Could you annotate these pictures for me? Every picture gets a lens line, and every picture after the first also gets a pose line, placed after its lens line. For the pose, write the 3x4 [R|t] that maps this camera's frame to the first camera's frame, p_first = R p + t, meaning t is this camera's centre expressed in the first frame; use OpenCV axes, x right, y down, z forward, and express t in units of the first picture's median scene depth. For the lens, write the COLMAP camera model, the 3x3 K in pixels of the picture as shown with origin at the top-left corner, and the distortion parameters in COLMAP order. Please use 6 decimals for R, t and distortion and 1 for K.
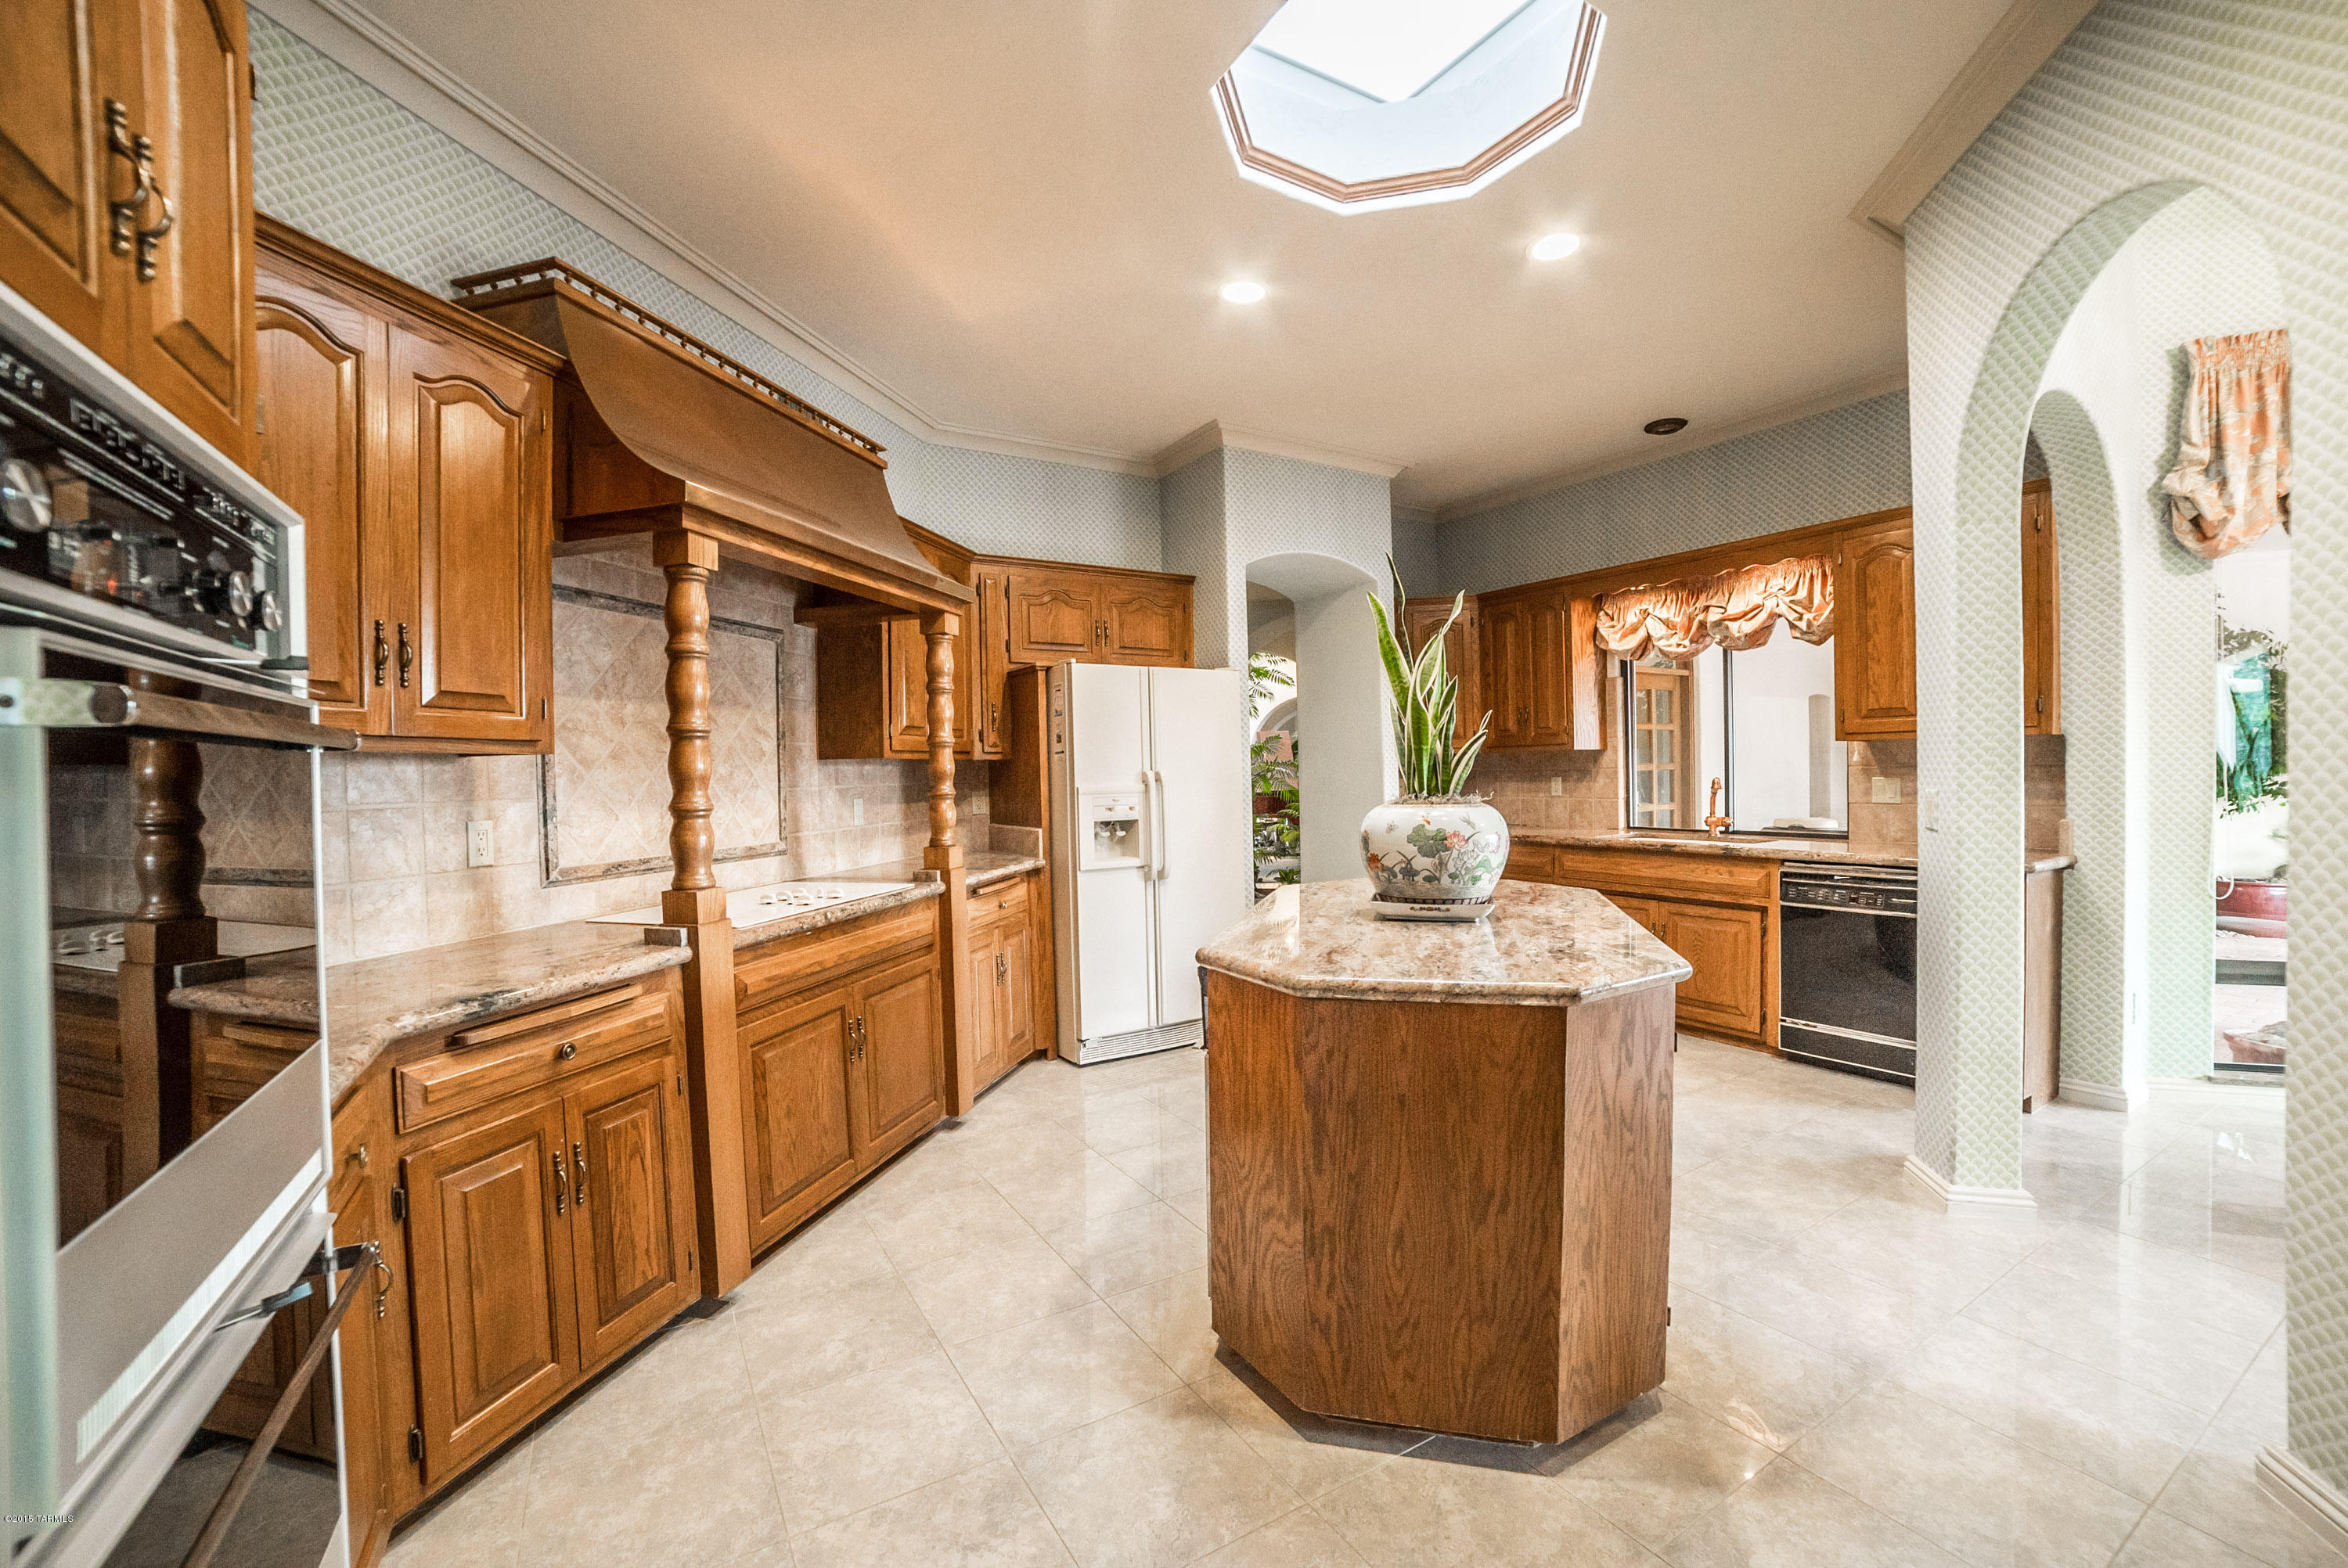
lens RADIAL K [[965.0, 0, 1172.8], [0, 965.0, 786.6], [0, 0, 1]] dist [-0.100984, 0.038094]
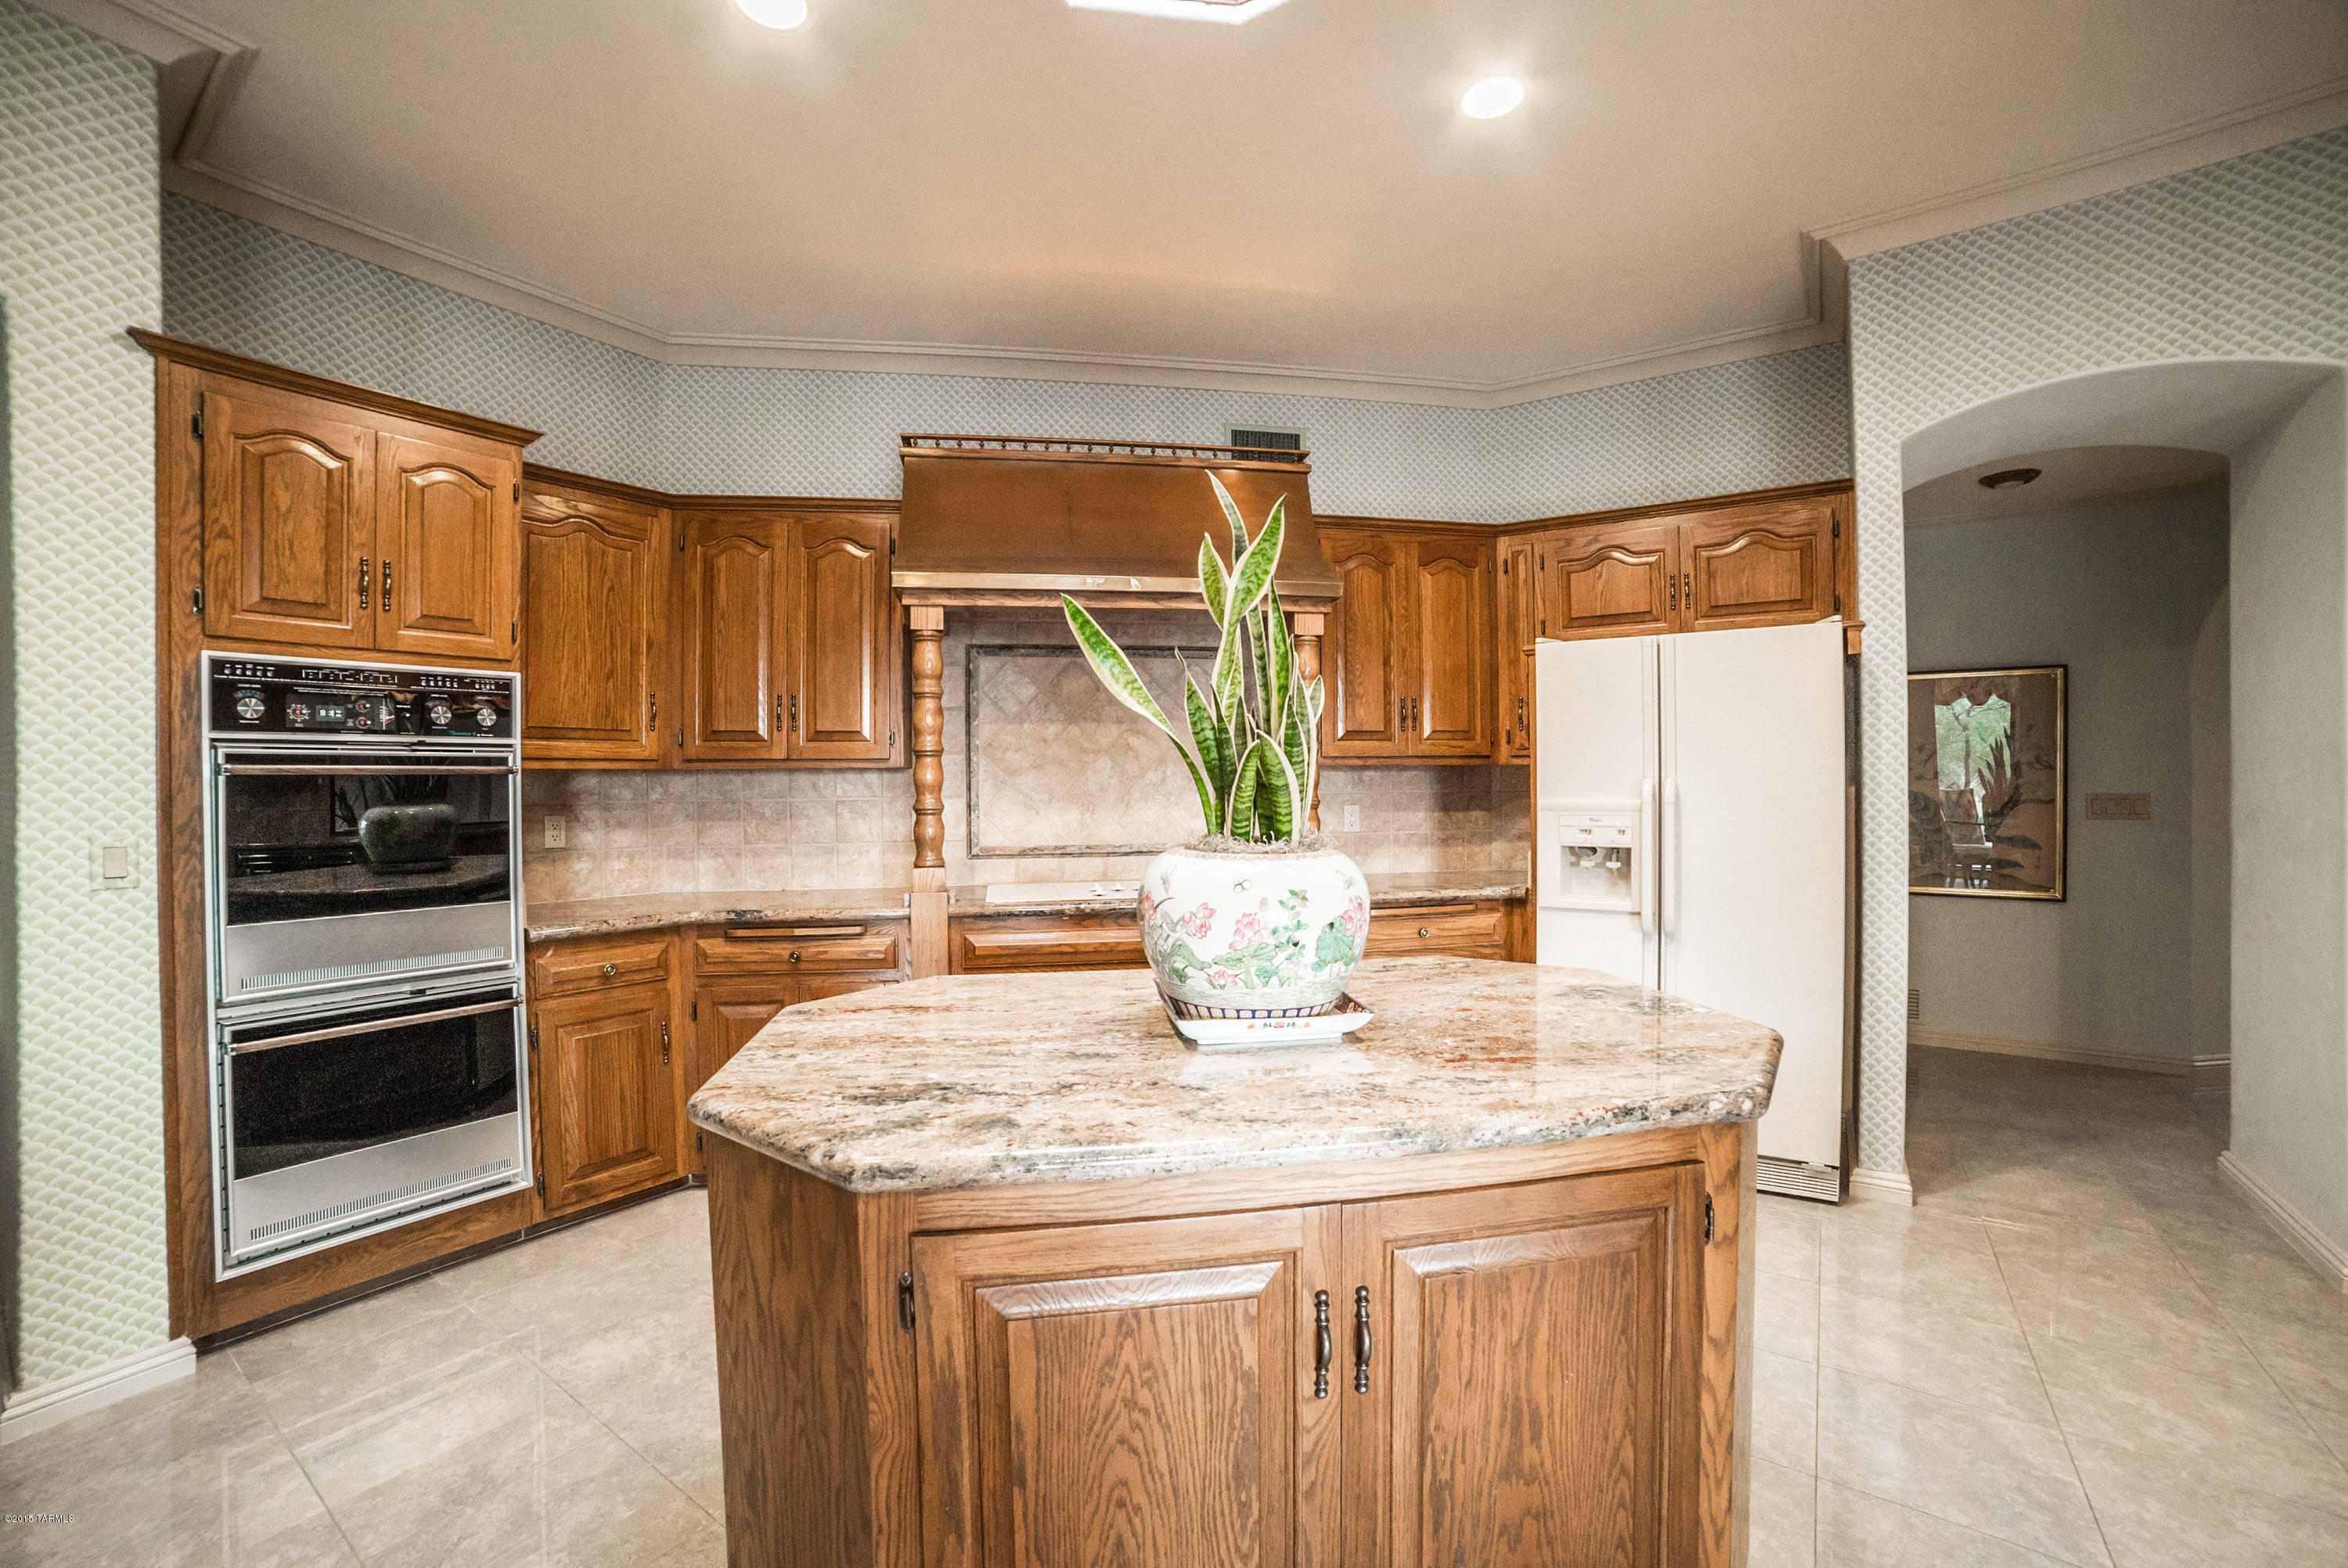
lens RADIAL K [[965.0, 0, 1172.8], [0, 965.0, 786.6], [0, 0, 1]] dist [-0.100984, 0.038094]
pose [[0.409252, 0.019888, -0.912204, 0.761833], [-0.014089, 0.999781, 0.015476, -0.028953], [0.912312, 0.006518, 0.409443, 0.640686]]
